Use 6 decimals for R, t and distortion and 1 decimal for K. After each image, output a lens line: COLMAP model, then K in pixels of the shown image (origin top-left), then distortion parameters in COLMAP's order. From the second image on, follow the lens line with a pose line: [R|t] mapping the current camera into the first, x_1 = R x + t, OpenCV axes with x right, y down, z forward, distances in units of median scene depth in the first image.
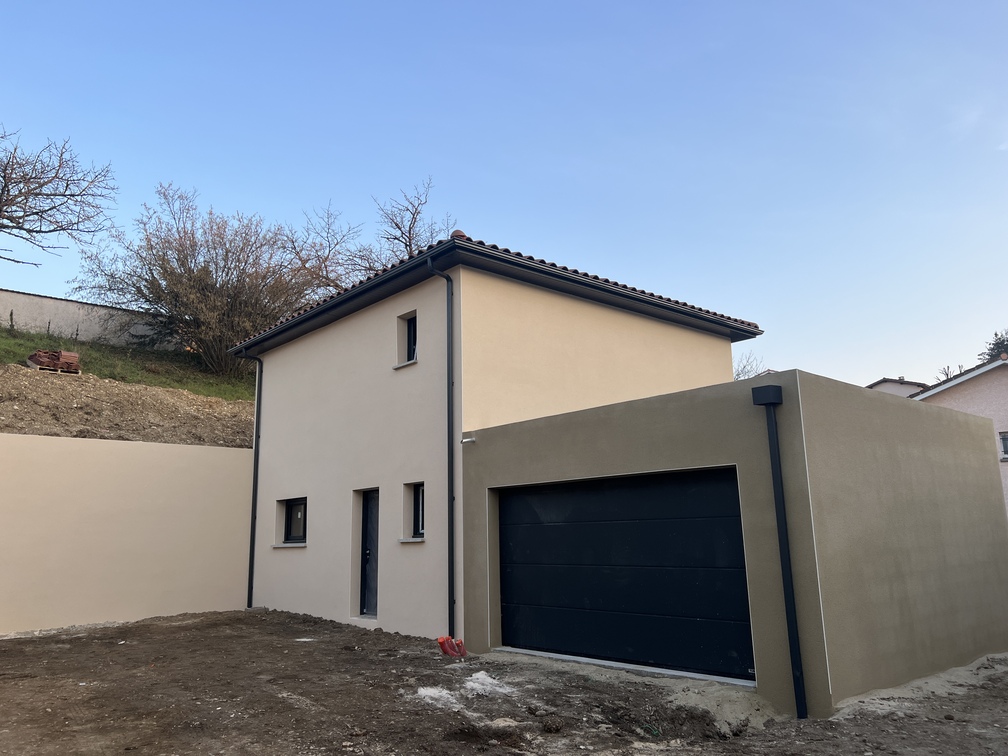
lens RADIAL K [[778.2, 0, 503.5], [0, 778.2, 410.4], [0, 0, 1]] dist [-0.005337, -0.001547]
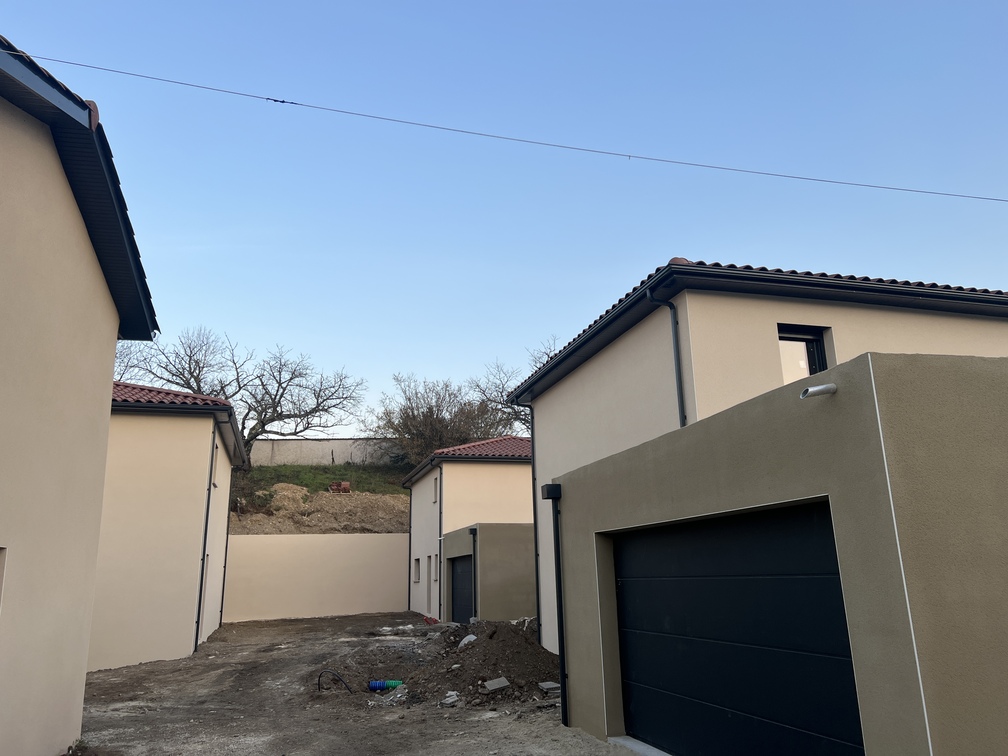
lens RADIAL K [[743.8, 0, 504.0], [0, 743.8, 378.0], [0, 0, 1]] dist [-0.003883, -0.000542]
pose [[0.908067, -0.119895, -0.401298, 0.622151], [0.086949, 0.991241, -0.099400, -0.116290], [0.409700, 0.055369, 0.910538, -0.601790]]
